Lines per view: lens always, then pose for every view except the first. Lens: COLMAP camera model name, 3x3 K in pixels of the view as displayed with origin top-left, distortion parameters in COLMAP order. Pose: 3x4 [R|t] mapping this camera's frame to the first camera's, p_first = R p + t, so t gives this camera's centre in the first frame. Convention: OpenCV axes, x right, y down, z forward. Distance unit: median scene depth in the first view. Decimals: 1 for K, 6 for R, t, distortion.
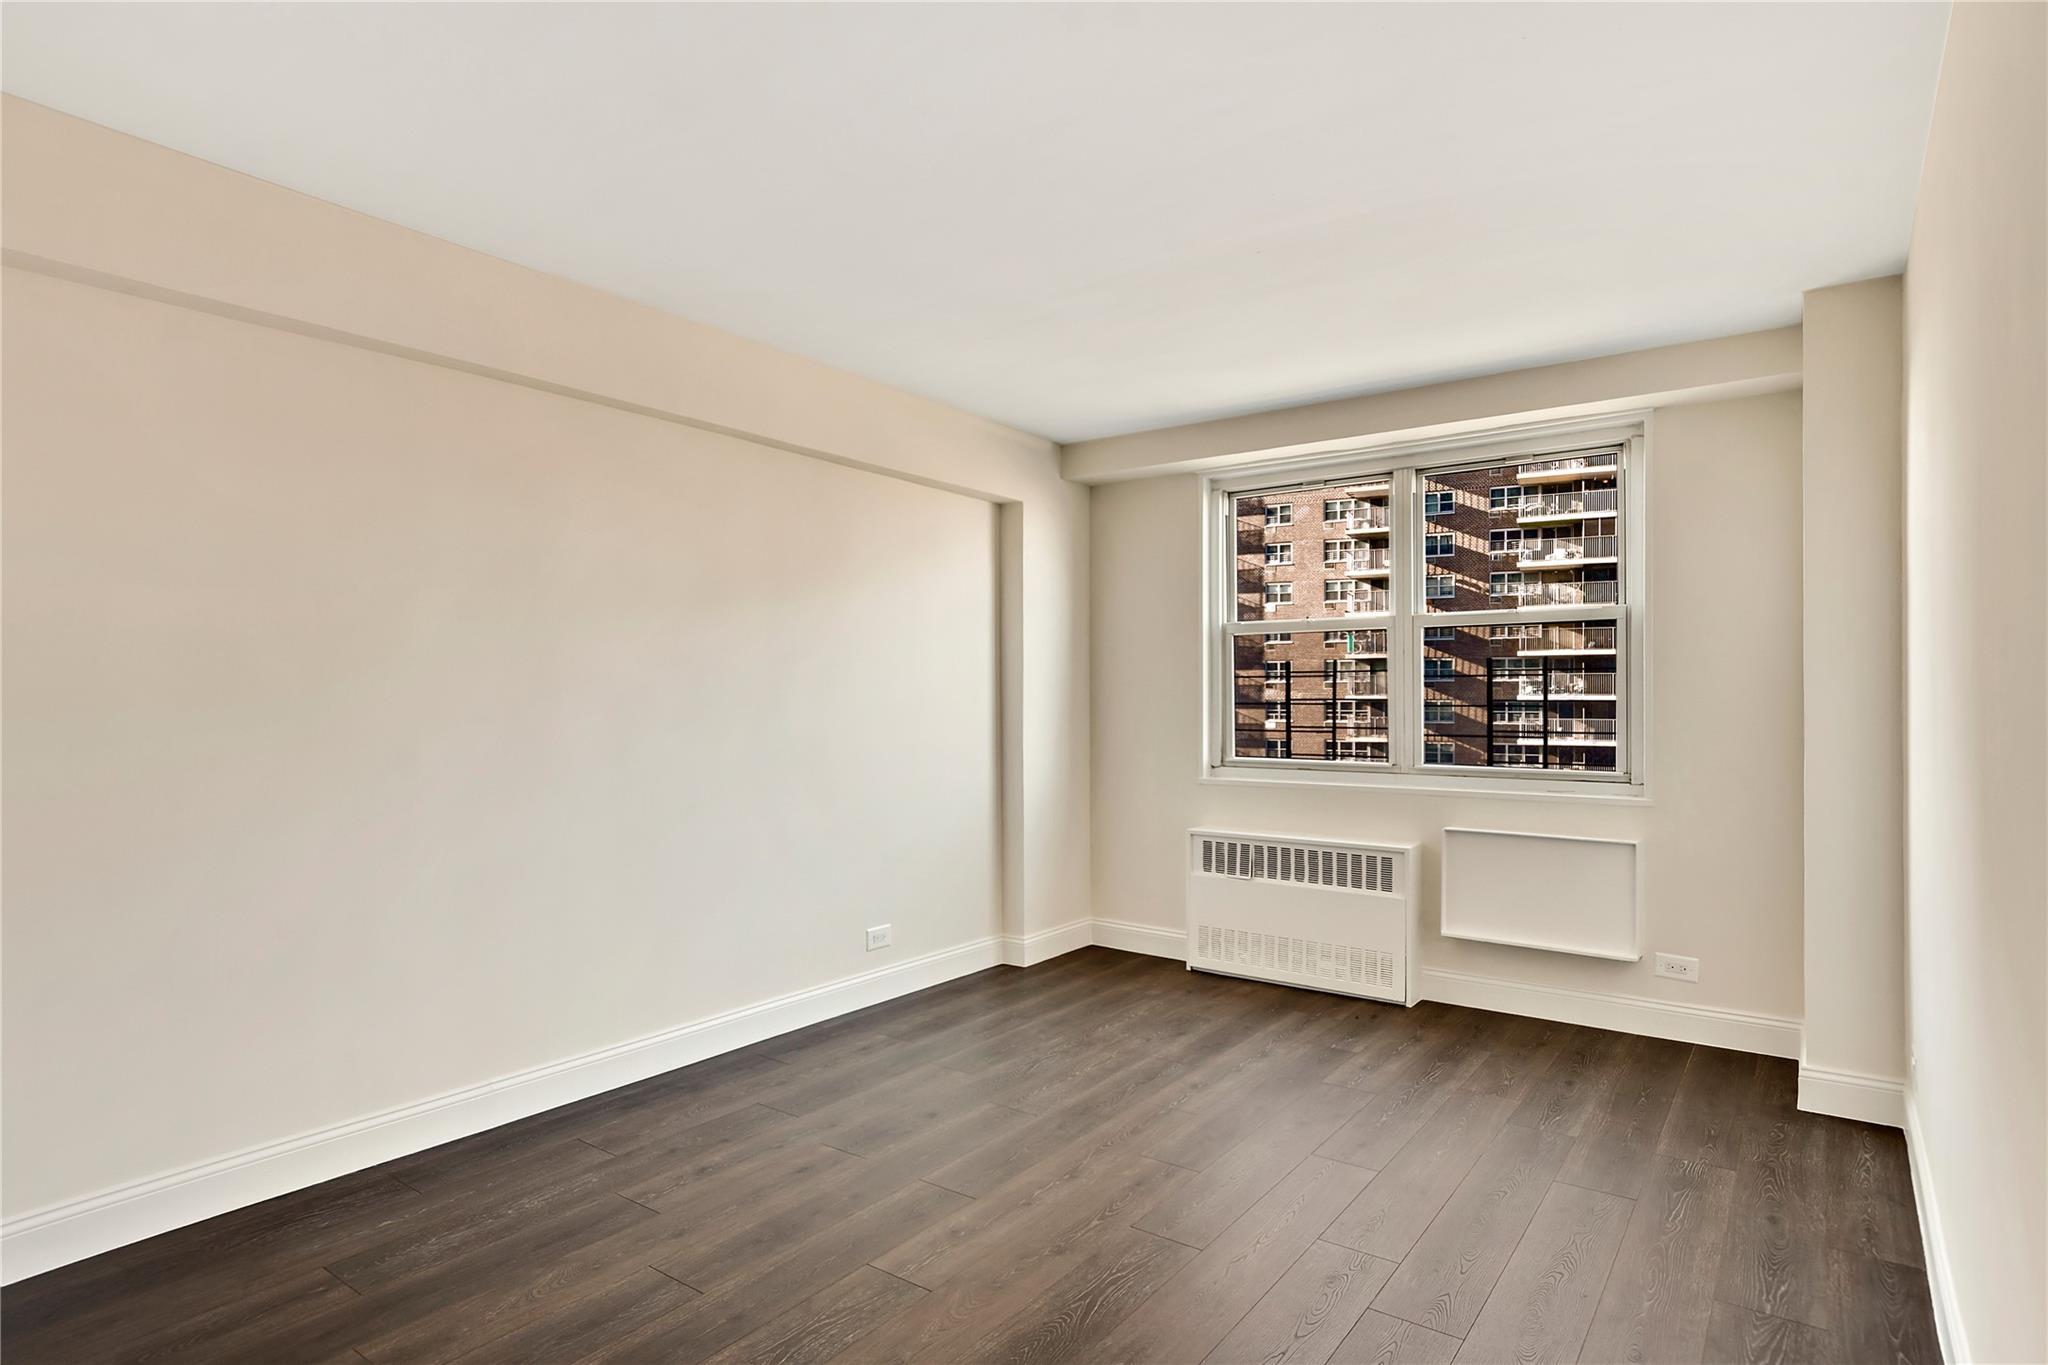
lens RADIAL K [[1090.5, 0, 1023.8], [0, 1090.5, 713.3], [0, 0, 1]] dist [0.000451, -0.000675]
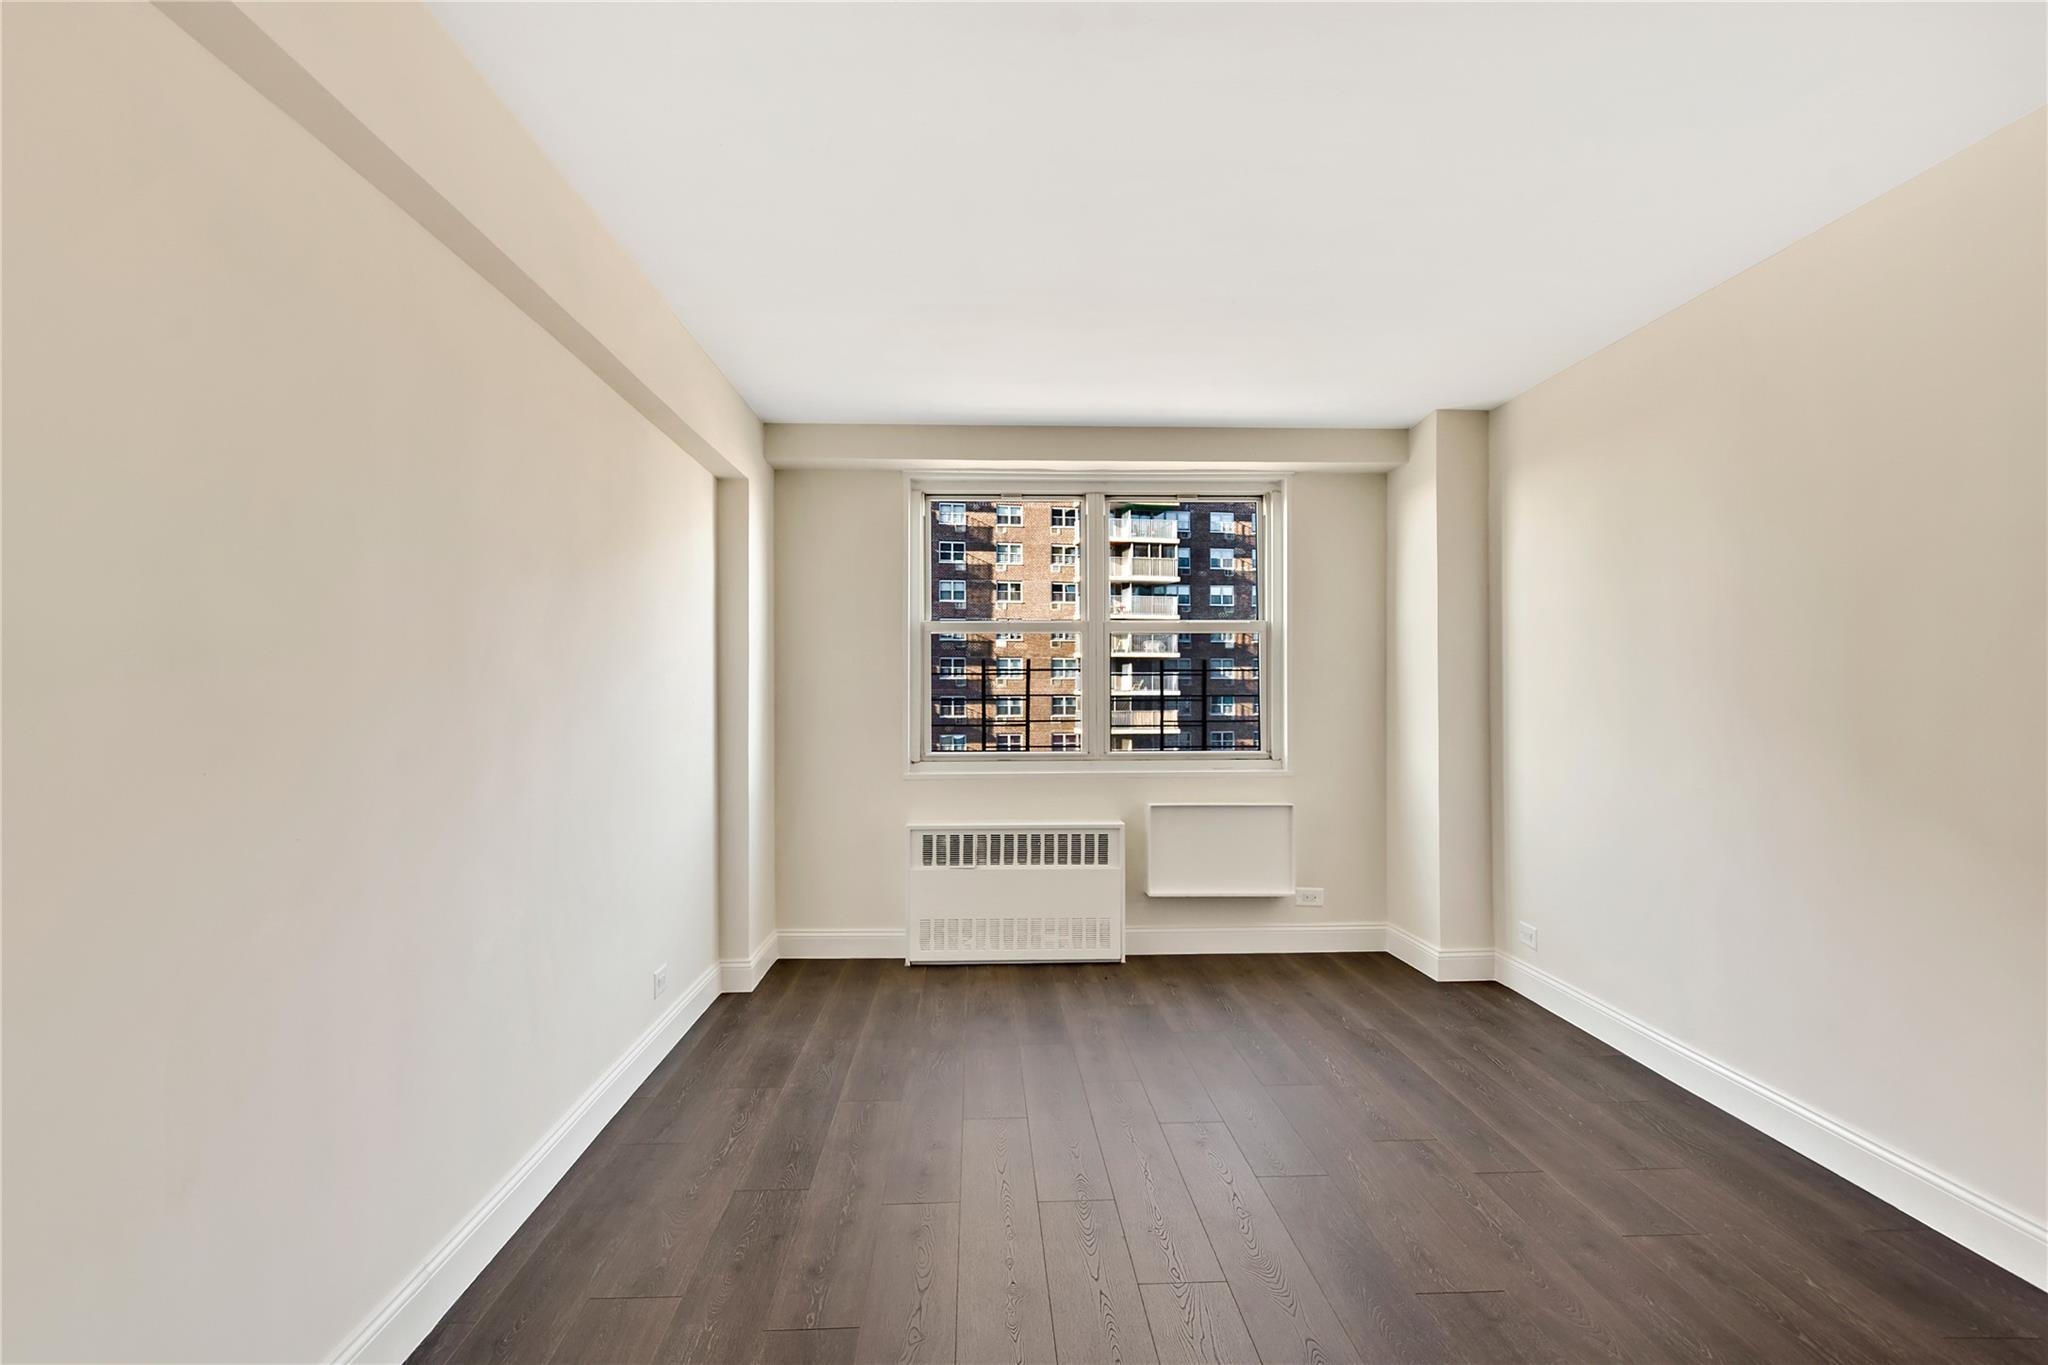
lens RADIAL K [[1092.4, 0, 1028.6], [0, 1092.4, 697.2], [0, 0, 1]] dist [0.001221, 0.000406]
pose [[0.775496, -0.004293, 0.631337, -0.403445], [0.012164, 0.999893, -0.008142, -0.001927], [-0.631235, 0.013993, 0.775466, 0.150777]]
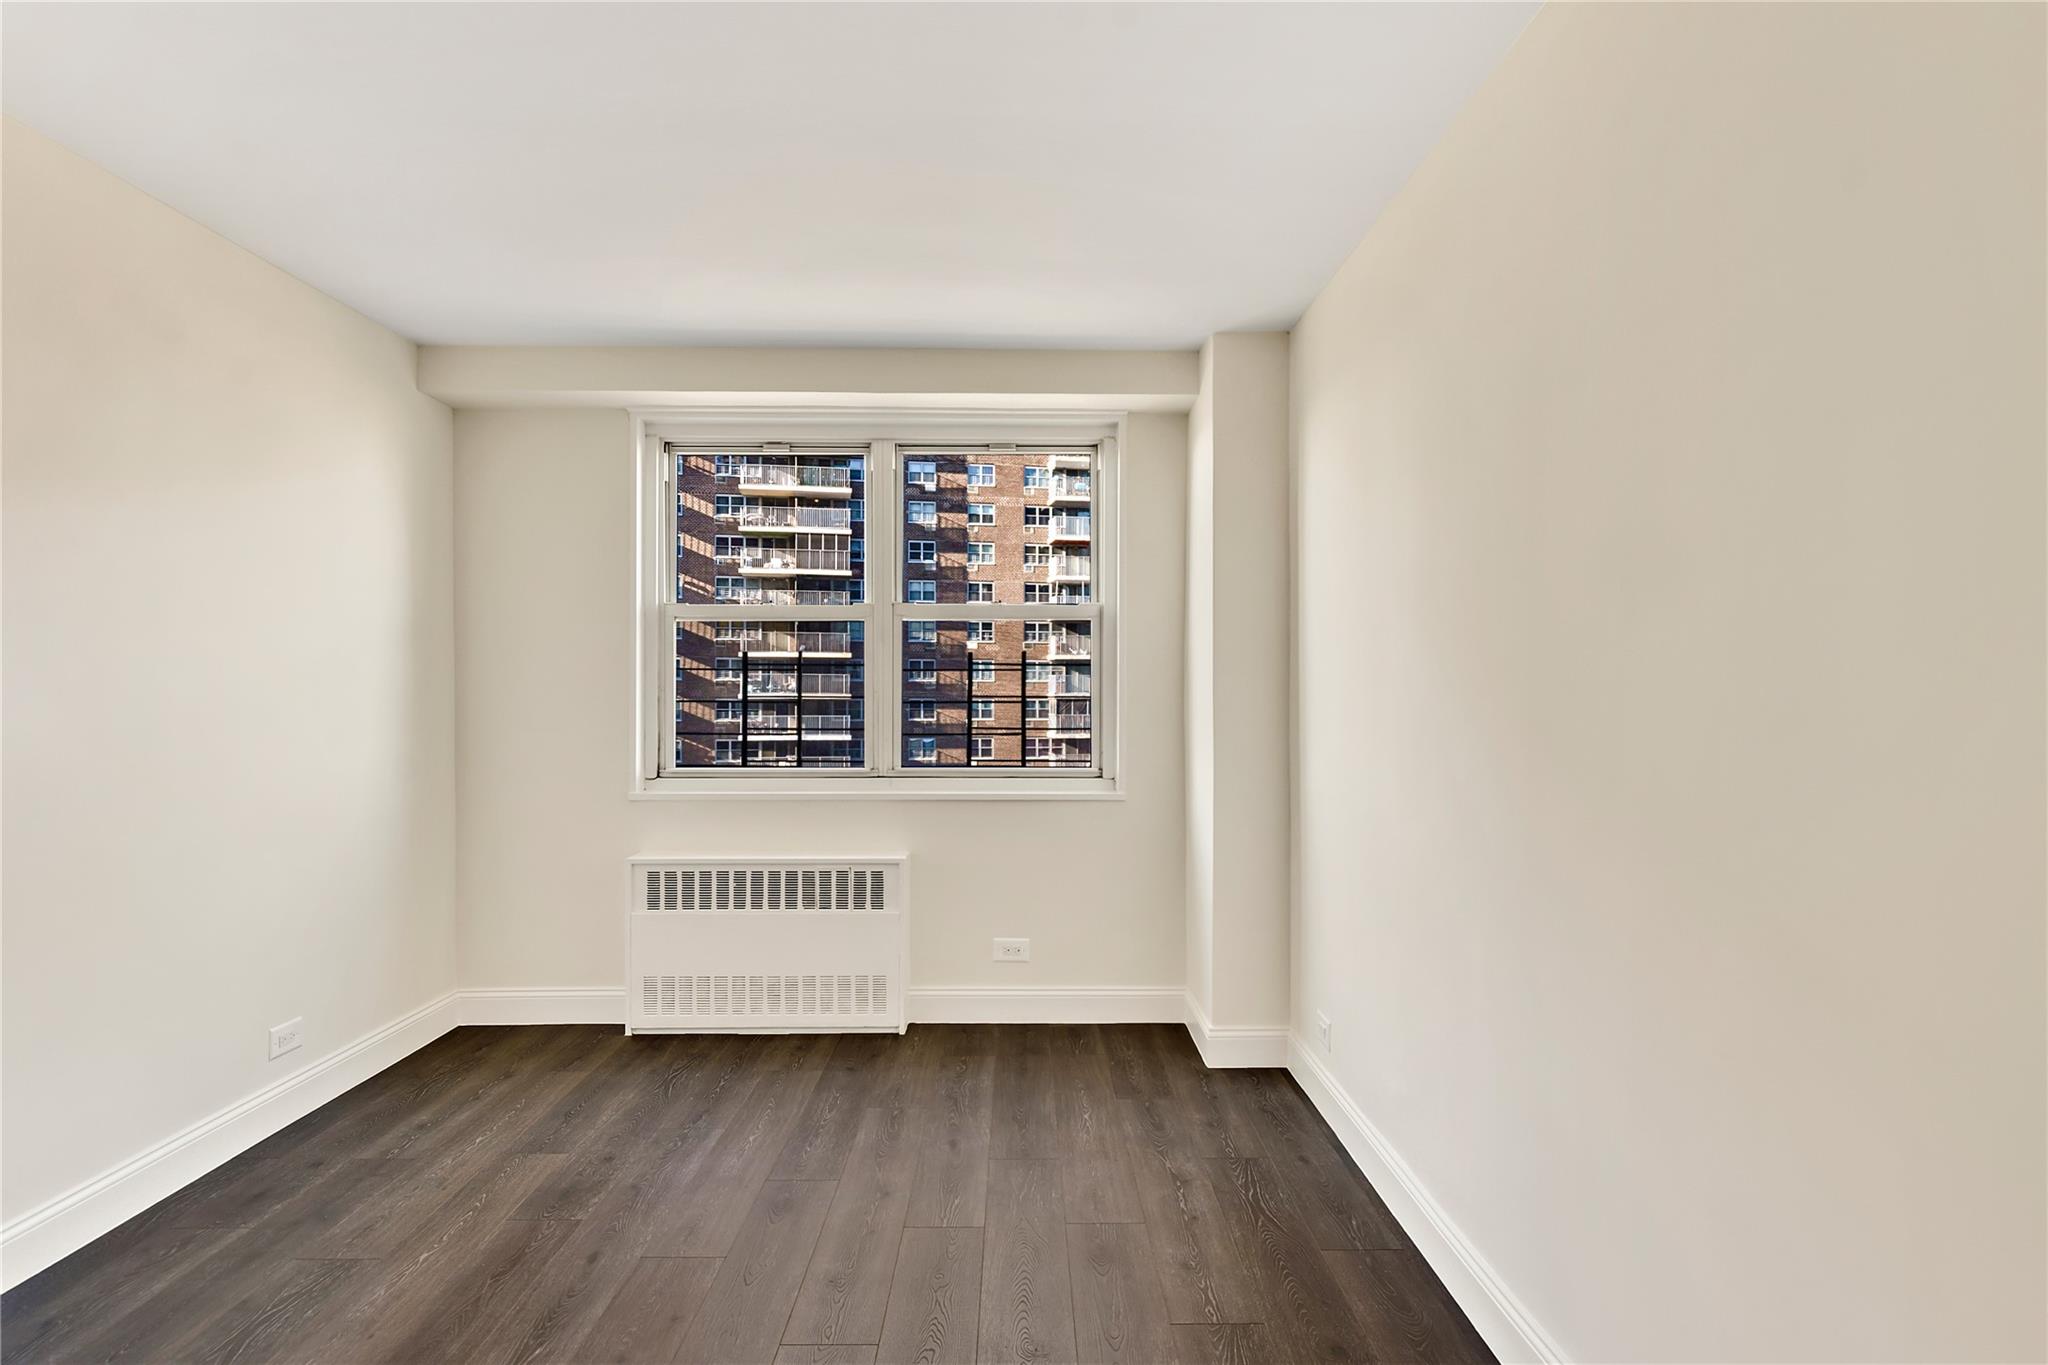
lens RADIAL K [[1105.2, 0, 954.9], [0, 1105.2, 697.9], [0, 0, 1]] dist [0.001273, 0.000159]
pose [[0.806726, 0.000445, 0.590925, -0.135165], [0.007407, 0.999914, -0.010865, -0.000561], [-0.590879, 0.013142, 0.806653, 0.211005]]
